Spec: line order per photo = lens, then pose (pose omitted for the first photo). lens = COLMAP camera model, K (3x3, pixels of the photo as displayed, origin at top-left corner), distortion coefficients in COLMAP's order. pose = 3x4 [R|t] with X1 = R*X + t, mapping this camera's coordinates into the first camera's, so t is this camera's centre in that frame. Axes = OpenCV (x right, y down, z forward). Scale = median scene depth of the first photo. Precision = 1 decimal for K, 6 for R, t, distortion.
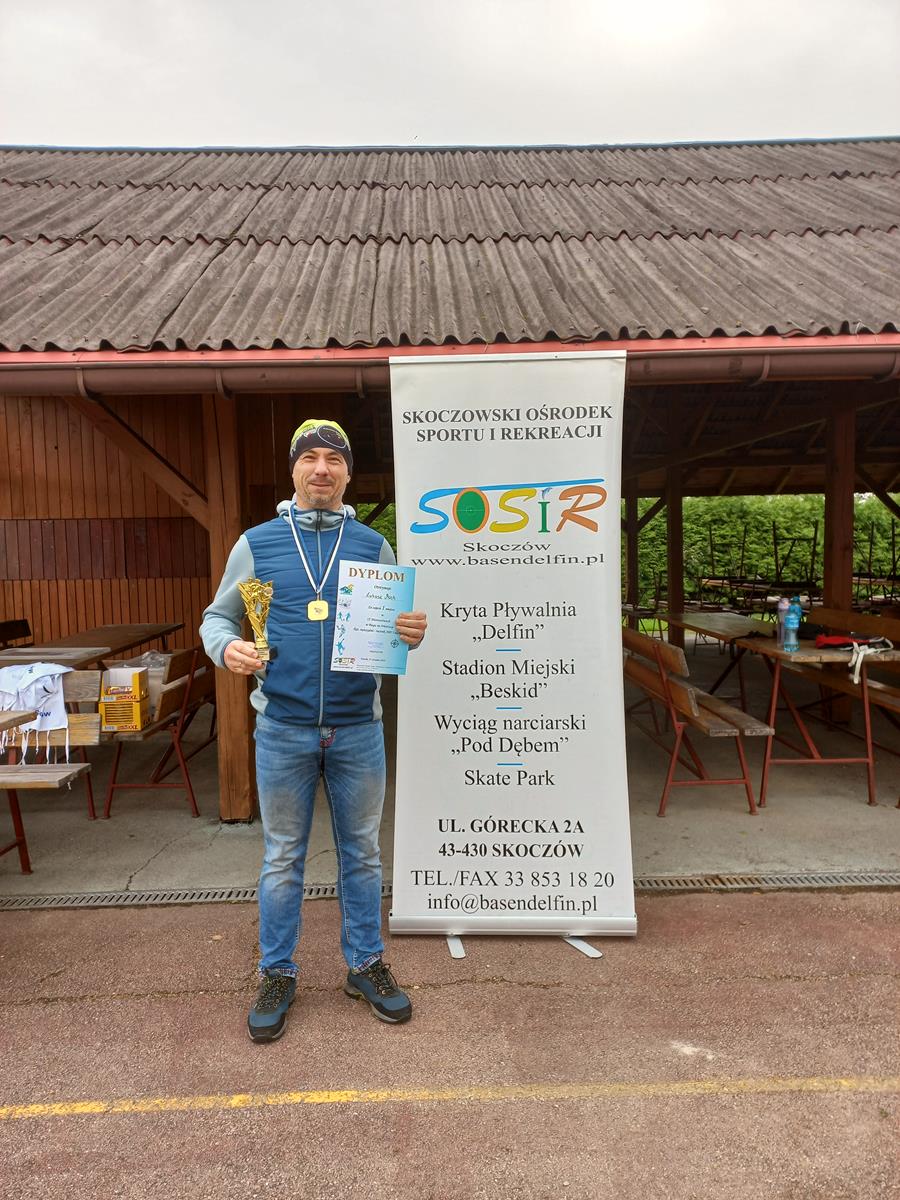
lens RADIAL K [[865.2, 0, 432.0], [0, 865.2, 609.9], [0, 0, 1]] dist [0.026200, -0.004527]
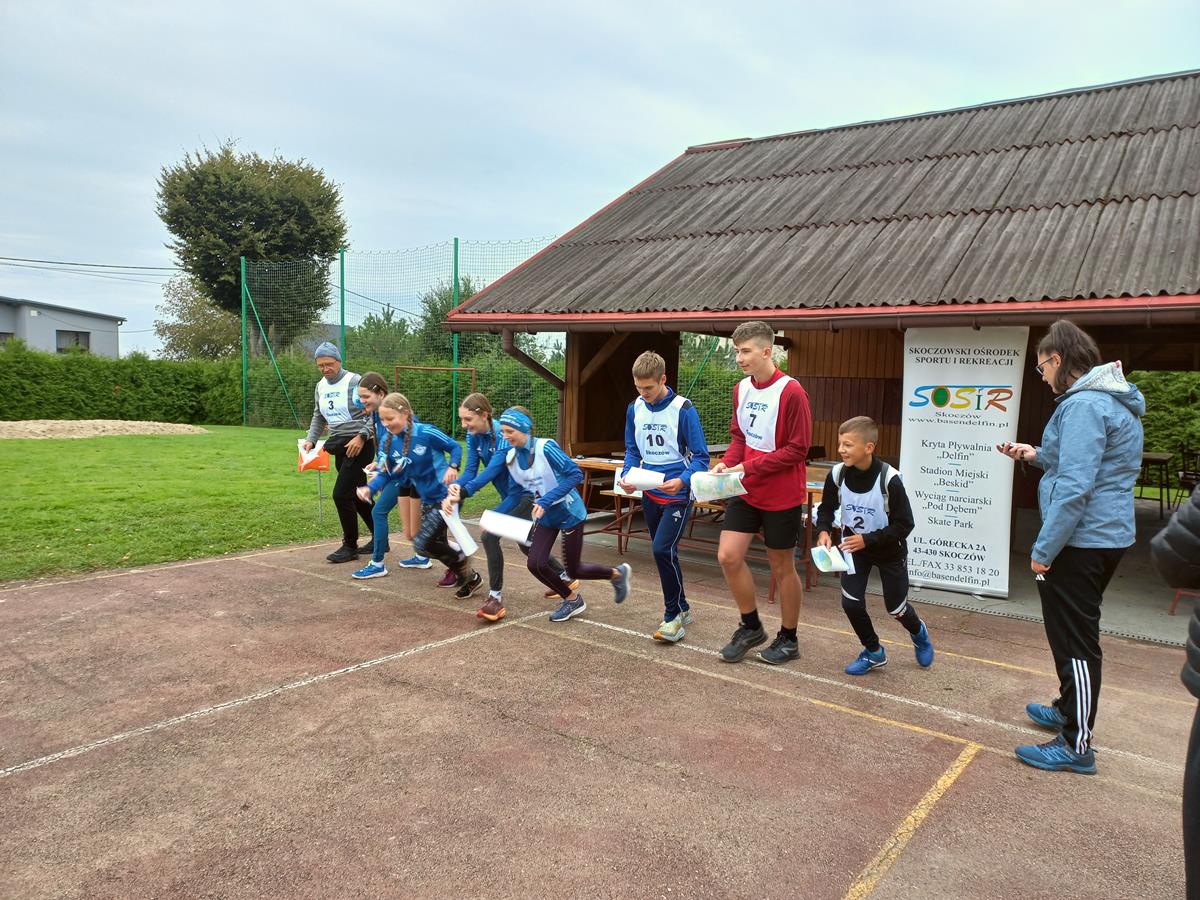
lens RADIAL K [[865.9, 0, 600.0], [0, 865.9, 450.0], [0, 0, 1]] dist [-0.058059, 0.069348]
pose [[0.799076, 0.087214, -0.594870, 0.186733], [-0.092286, 0.995490, 0.021982, 0.029804], [0.594104, 0.037333, 0.803521, -0.758448]]
